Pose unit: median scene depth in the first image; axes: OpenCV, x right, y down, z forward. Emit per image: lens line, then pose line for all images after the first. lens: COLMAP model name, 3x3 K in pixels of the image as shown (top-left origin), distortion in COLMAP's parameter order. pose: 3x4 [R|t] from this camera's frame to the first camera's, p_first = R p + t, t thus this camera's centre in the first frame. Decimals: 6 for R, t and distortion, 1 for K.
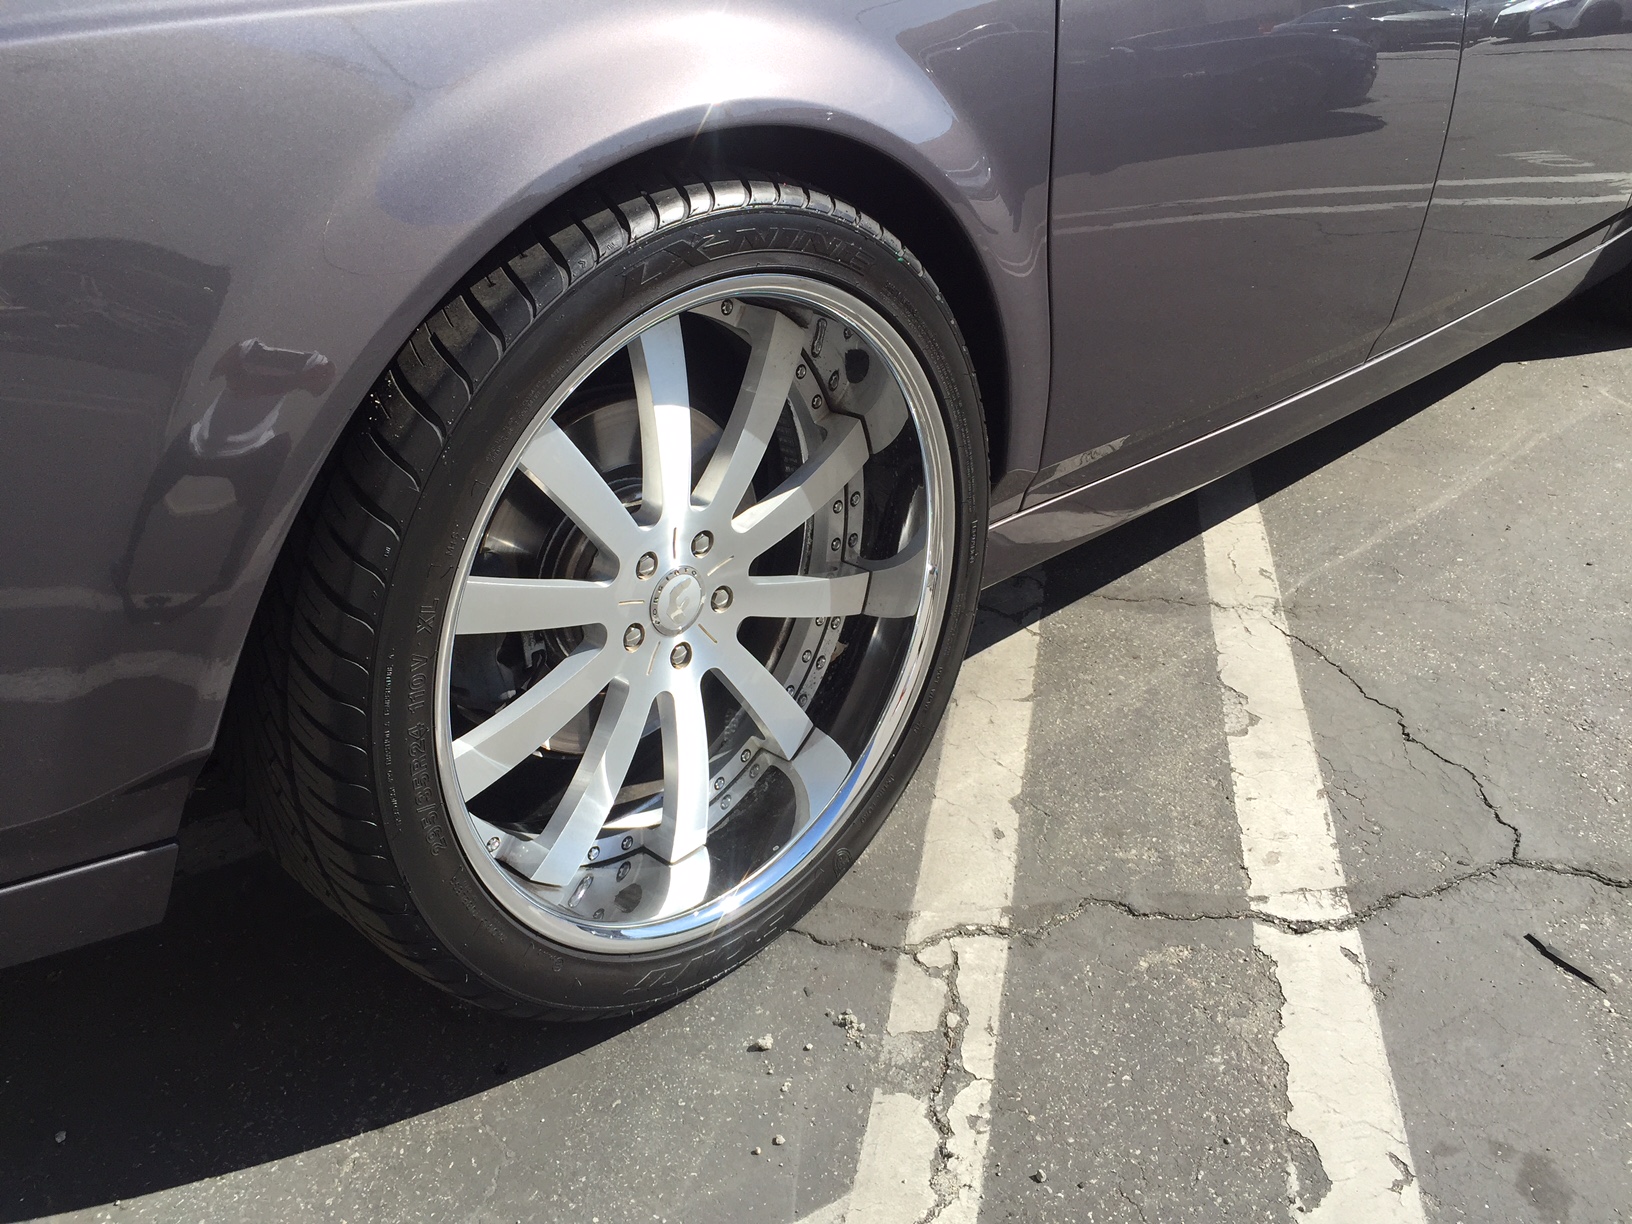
lens RADIAL K [[1406.6, 0, 817.7], [0, 1406.6, 600.3], [0, 0, 1]] dist [0.079437, -0.113316]
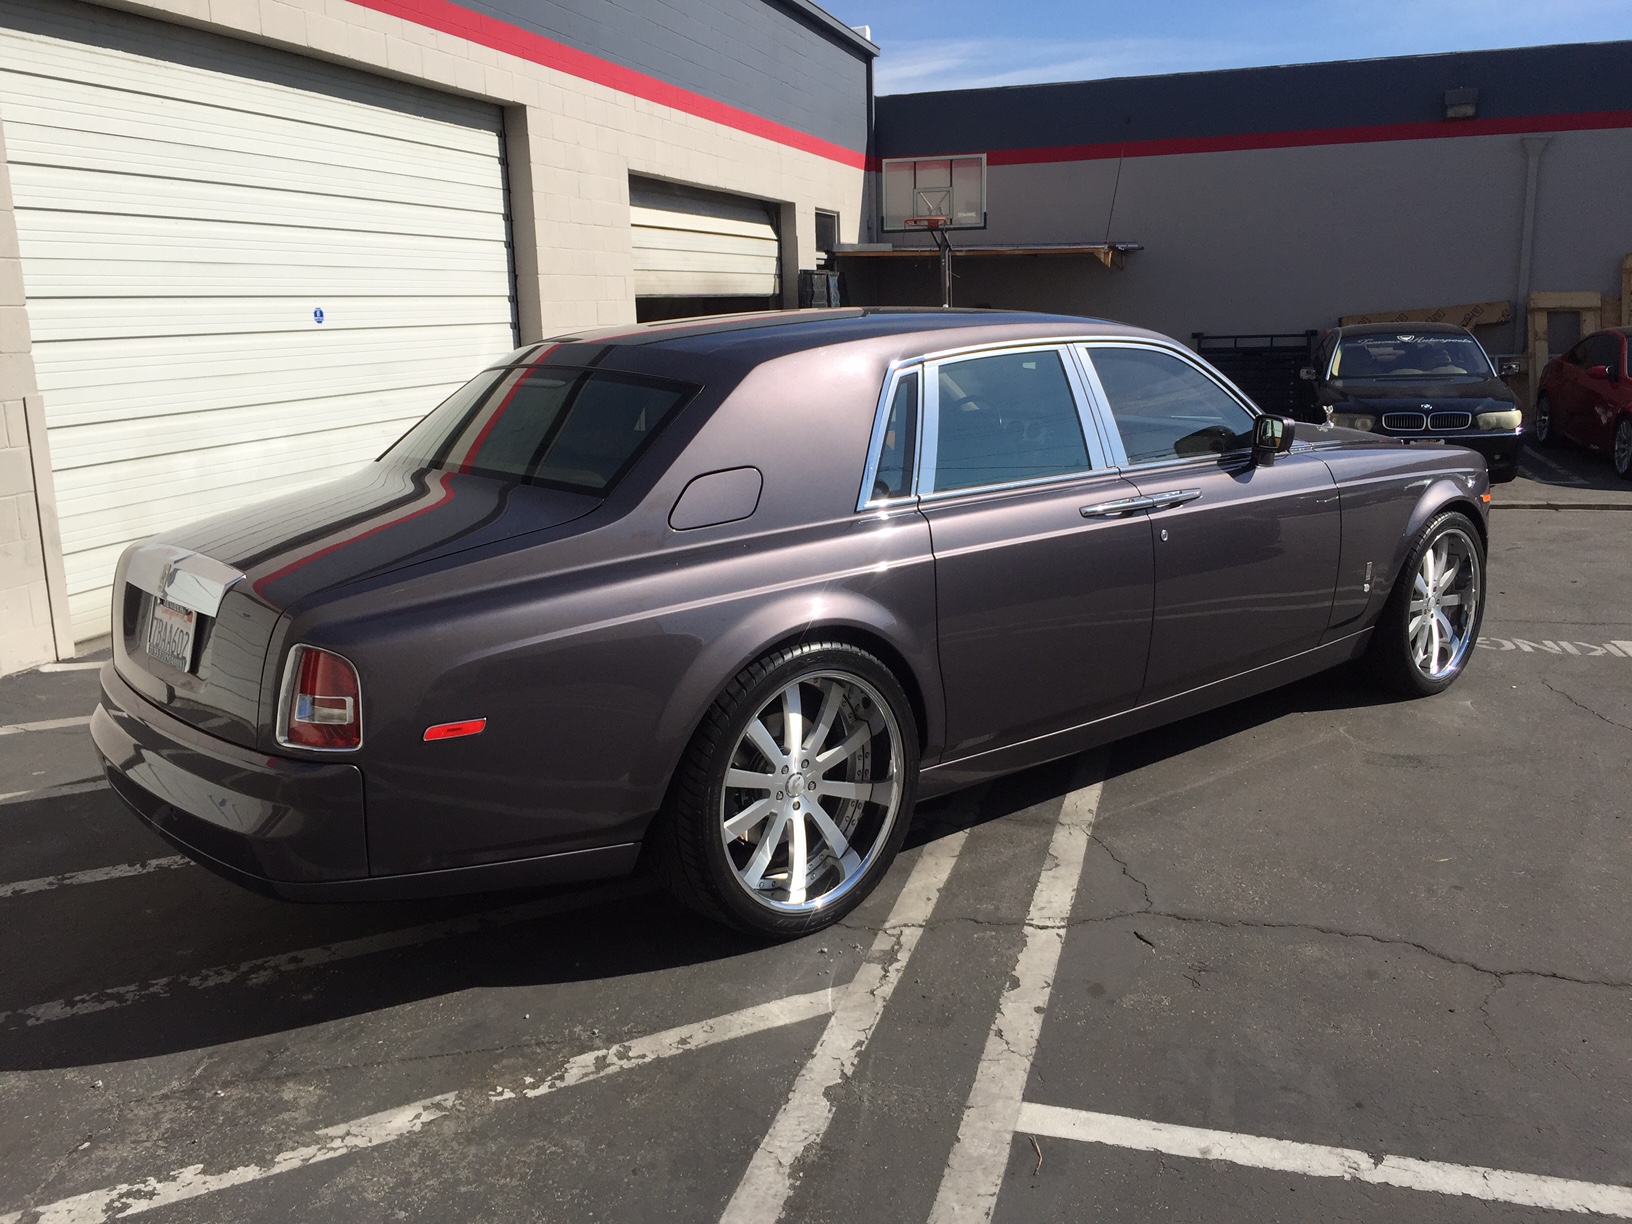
lens RADIAL K [[1406.6, 0, 817.7], [0, 1406.6, 600.3], [0, 0, 1]] dist [0.079437, -0.113316]
pose [[0.996108, -0.002397, -0.088112, 0.179604], [-0.019862, 0.967816, -0.250872, 0.327936], [0.085877, 0.251646, 0.964002, -1.676503]]
